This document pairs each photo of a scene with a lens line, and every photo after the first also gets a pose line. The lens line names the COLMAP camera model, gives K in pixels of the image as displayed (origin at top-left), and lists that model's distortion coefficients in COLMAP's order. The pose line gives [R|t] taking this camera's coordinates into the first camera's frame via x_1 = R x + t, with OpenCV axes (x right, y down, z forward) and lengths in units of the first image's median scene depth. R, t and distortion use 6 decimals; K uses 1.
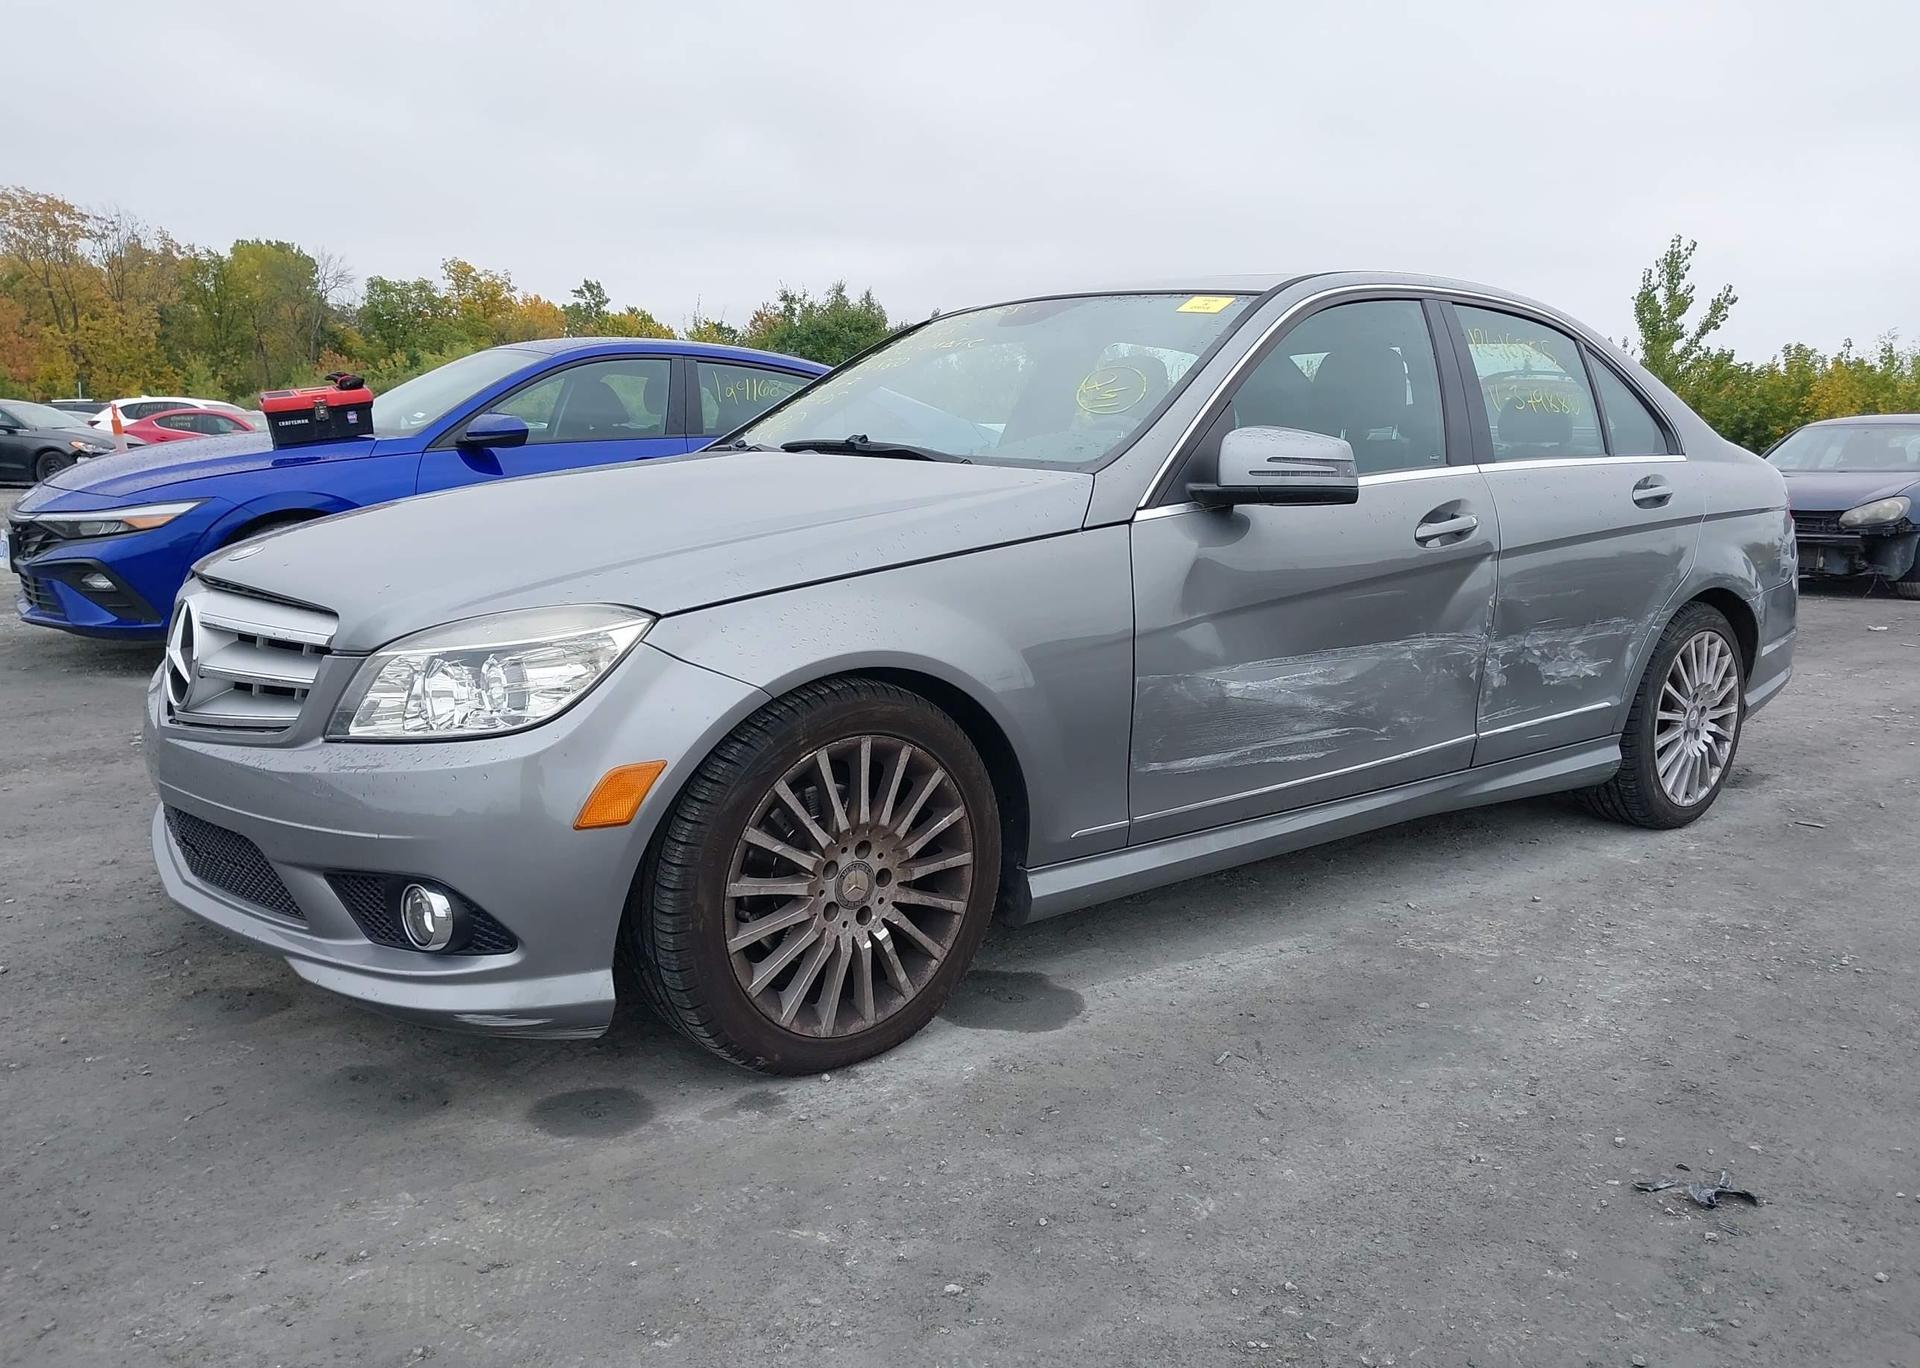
lens RADIAL K [[1493.8, 0, 971.3], [0, 1493.8, 685.5], [0, 0, 1]] dist [0.013112, 0.008860]
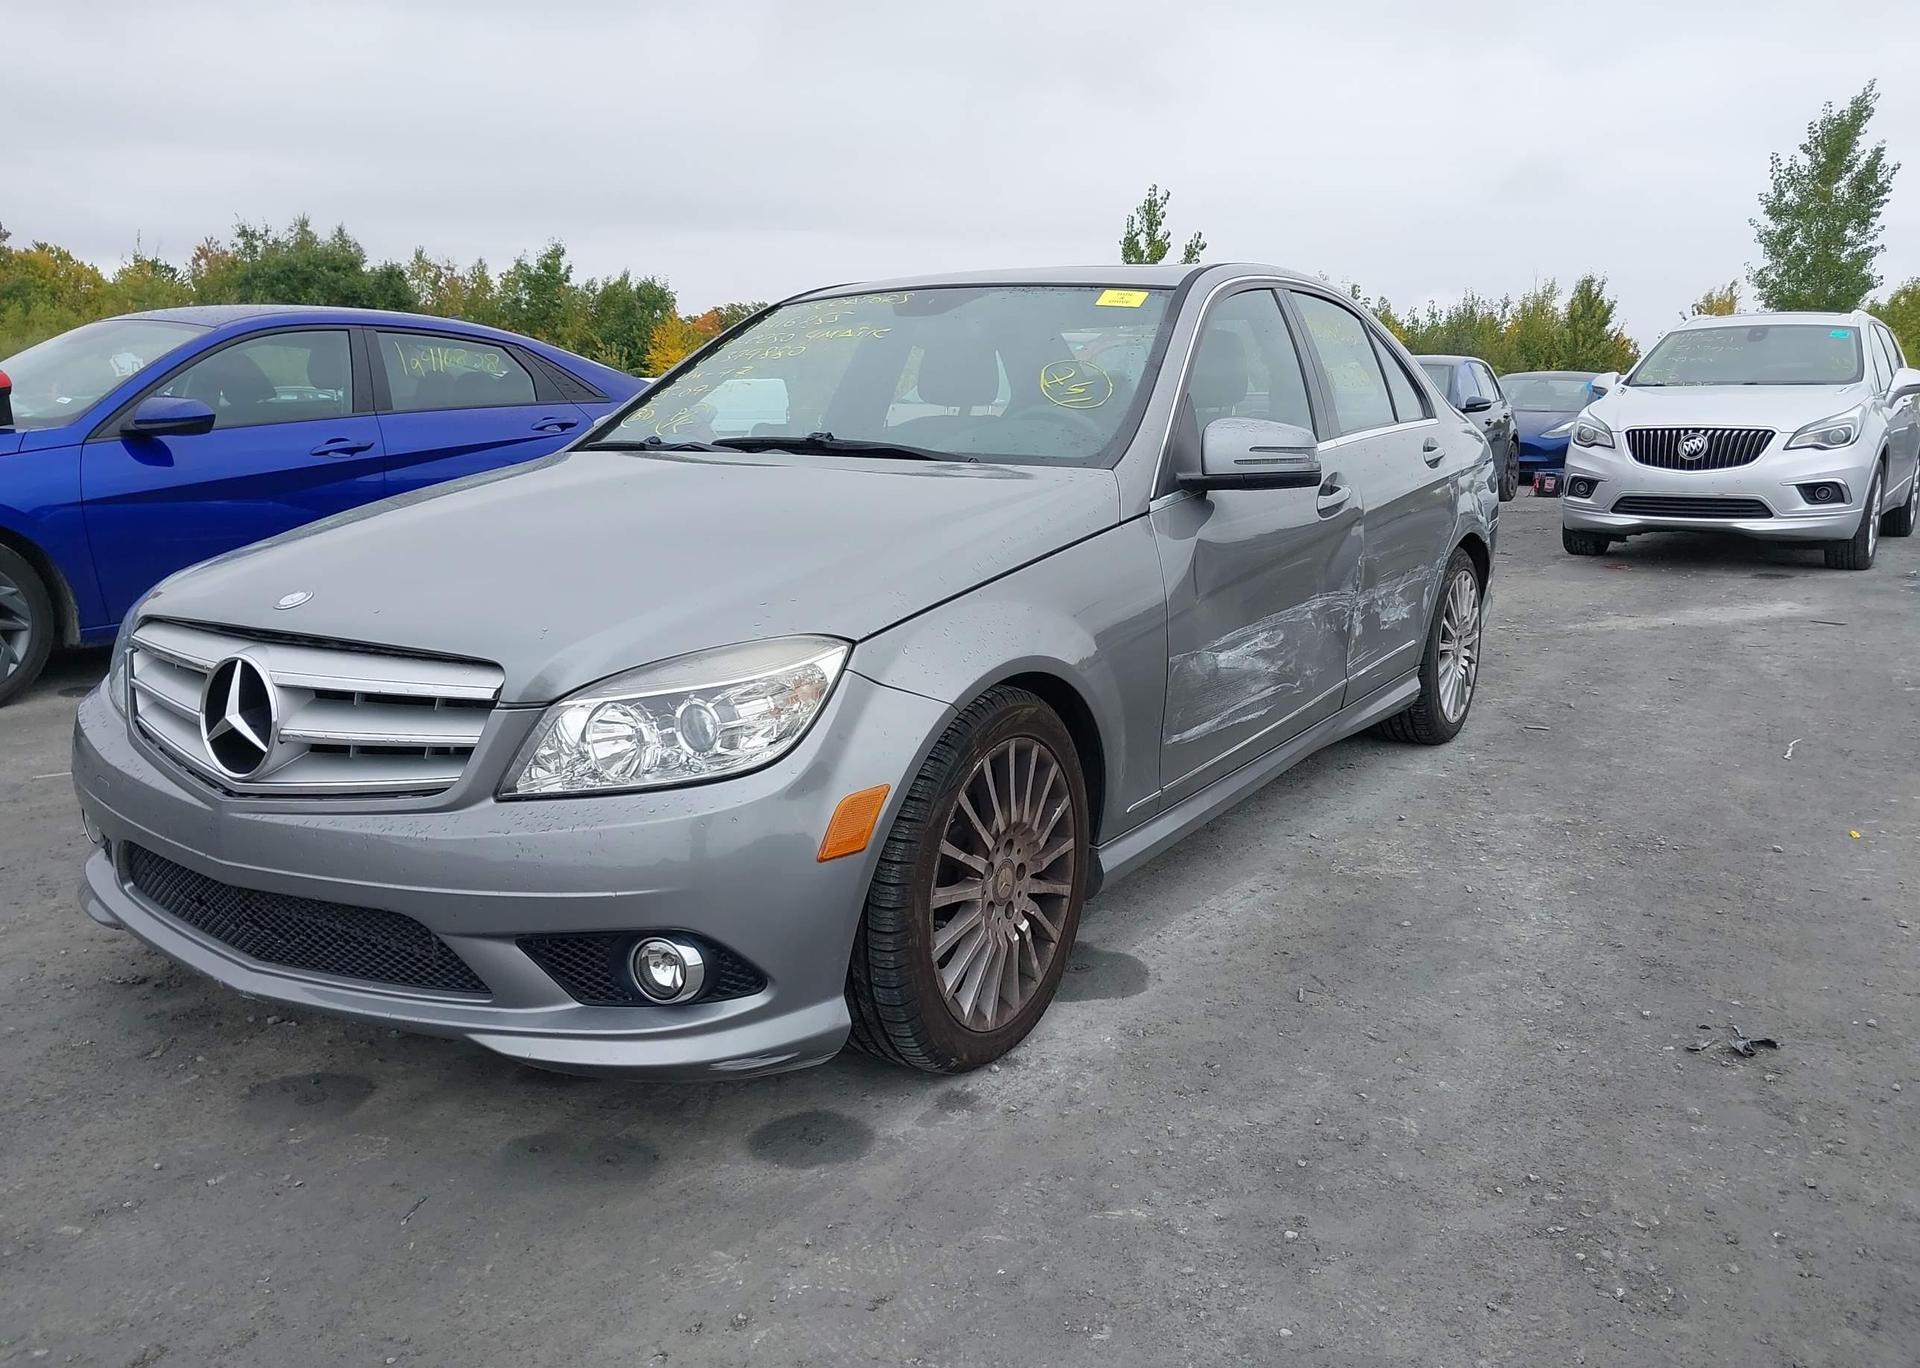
lens RADIAL K [[1492.1, 0, 968.2], [0, 1492.1, 695.4], [0, 0, 1]] dist [0.054748, -0.072152]
pose [[0.949185, -0.086306, 0.302652, -0.380766], [0.073170, 0.995829, 0.054501, -0.051575], [-0.306093, -0.029586, 0.951542, 0.018015]]
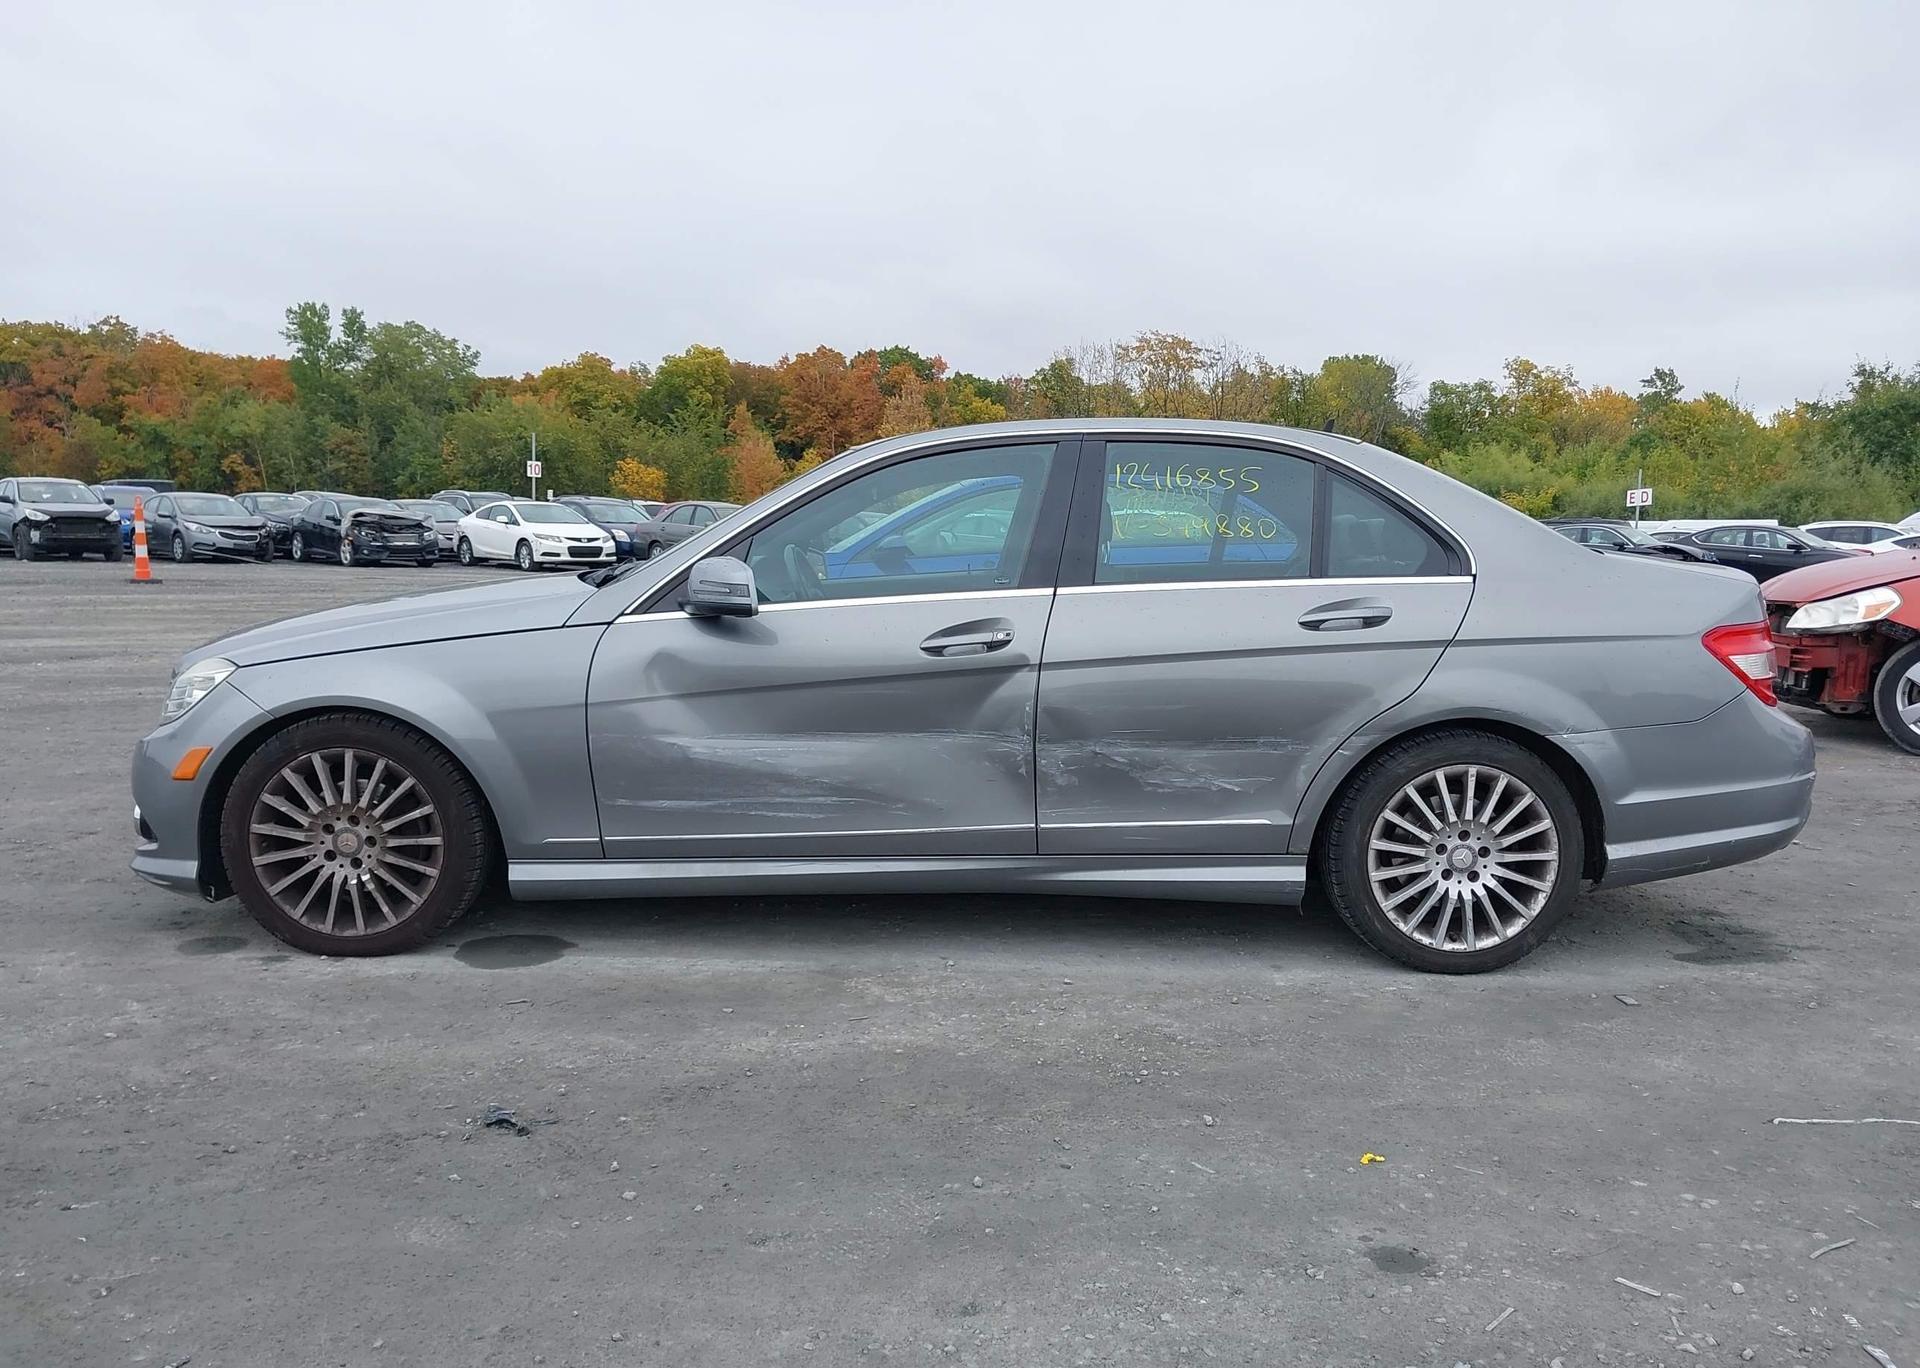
lens RADIAL K [[1493.8, 0, 971.3], [0, 1493.8, 685.5], [0, 0, 1]] dist [0.013112, 0.008860]
pose [[0.776064, 0.057423, -0.628035, 1.343740], [-0.096433, 0.994940, -0.028192, -0.049053], [0.623238, 0.082443, 0.777675, 0.147054]]
